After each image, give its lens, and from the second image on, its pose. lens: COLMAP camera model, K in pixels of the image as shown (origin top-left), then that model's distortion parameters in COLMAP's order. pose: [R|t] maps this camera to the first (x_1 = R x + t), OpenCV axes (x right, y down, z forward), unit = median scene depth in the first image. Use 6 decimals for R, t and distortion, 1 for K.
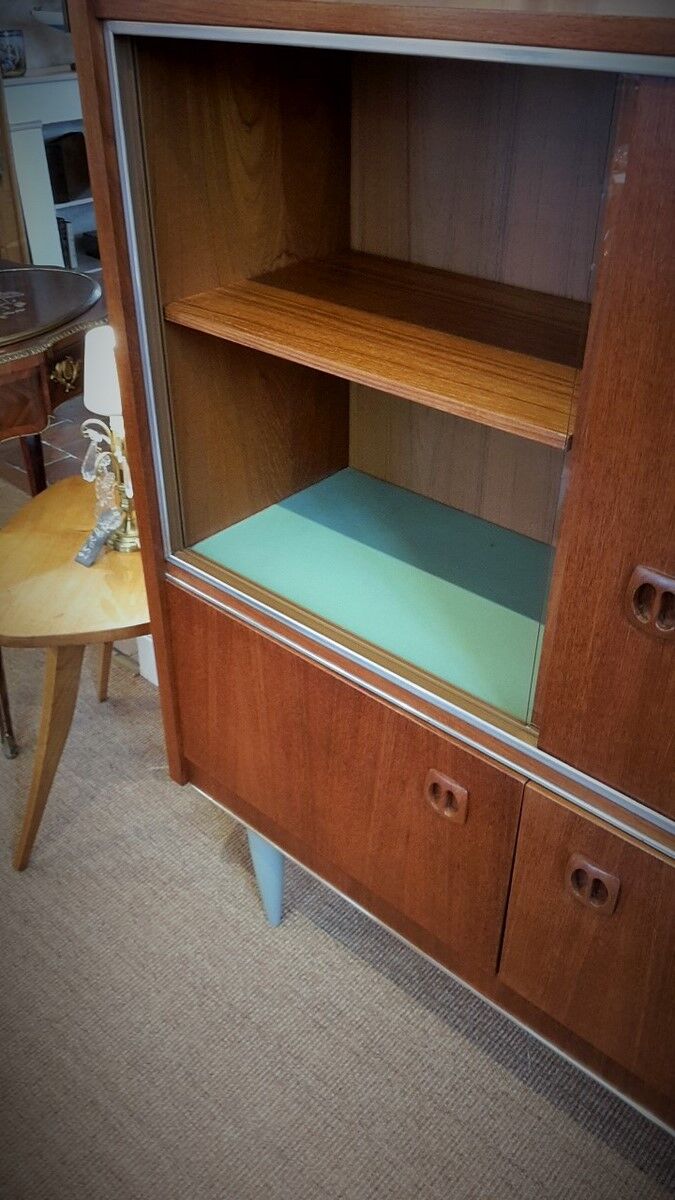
lens RADIAL K [[984.6, 0, 337.5], [0, 984.6, 600.0], [0, 0, 1]] dist [0.002038, -0.005393]
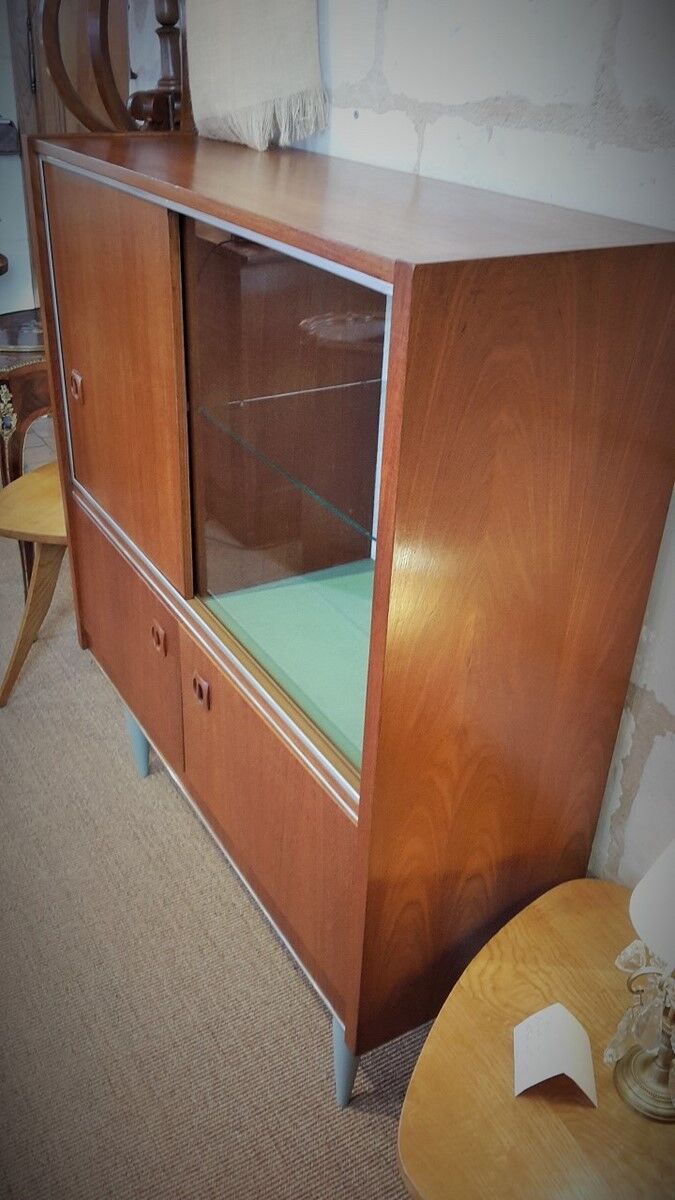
lens RADIAL K [[984.6, 0, 337.5], [0, 984.6, 600.0], [0, 0, 1]] dist [0.002038, -0.005393]
pose [[0.955210, 0.176806, -0.237306, 0.514080], [-0.194806, 0.979327, -0.054485, 0.118331], [0.222767, 0.098273, 0.969906, -0.323150]]
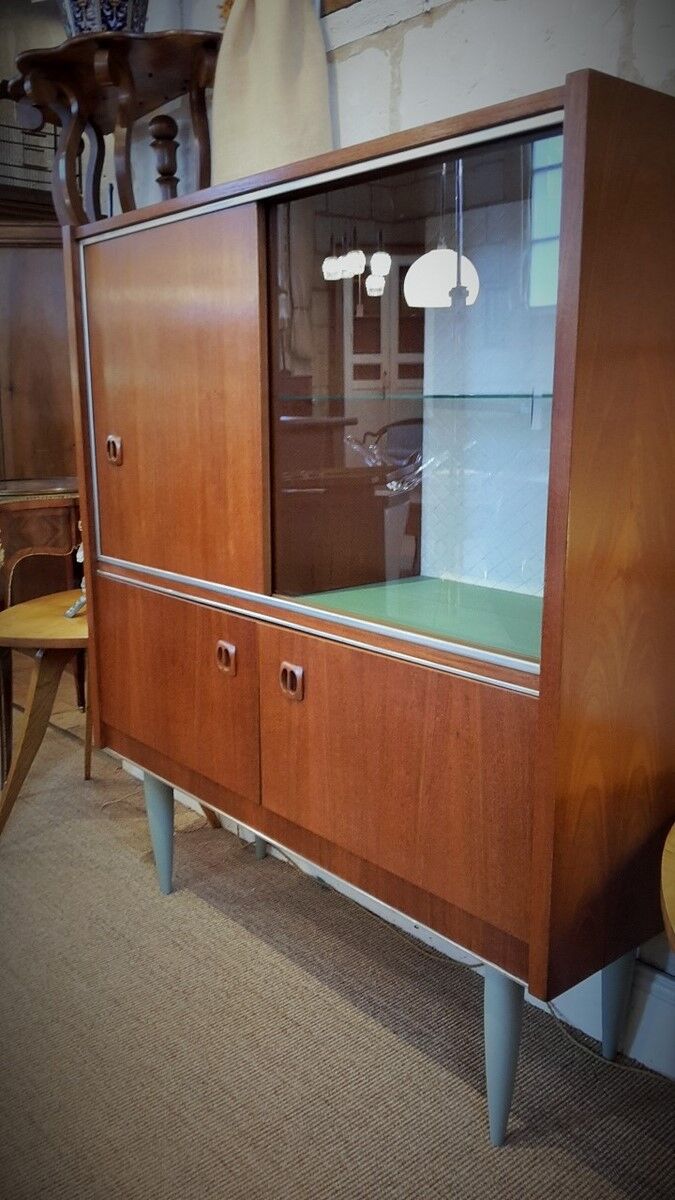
lens RADIAL K [[984.6, 0, 337.5], [0, 984.6, 600.0], [0, 0, 1]] dist [0.002038, -0.005393]
pose [[0.990993, 0.023486, -0.131840, 0.330714], [-0.070951, 0.927051, -0.368161, 0.458761], [0.113576, 0.374199, 0.920367, -0.288072]]
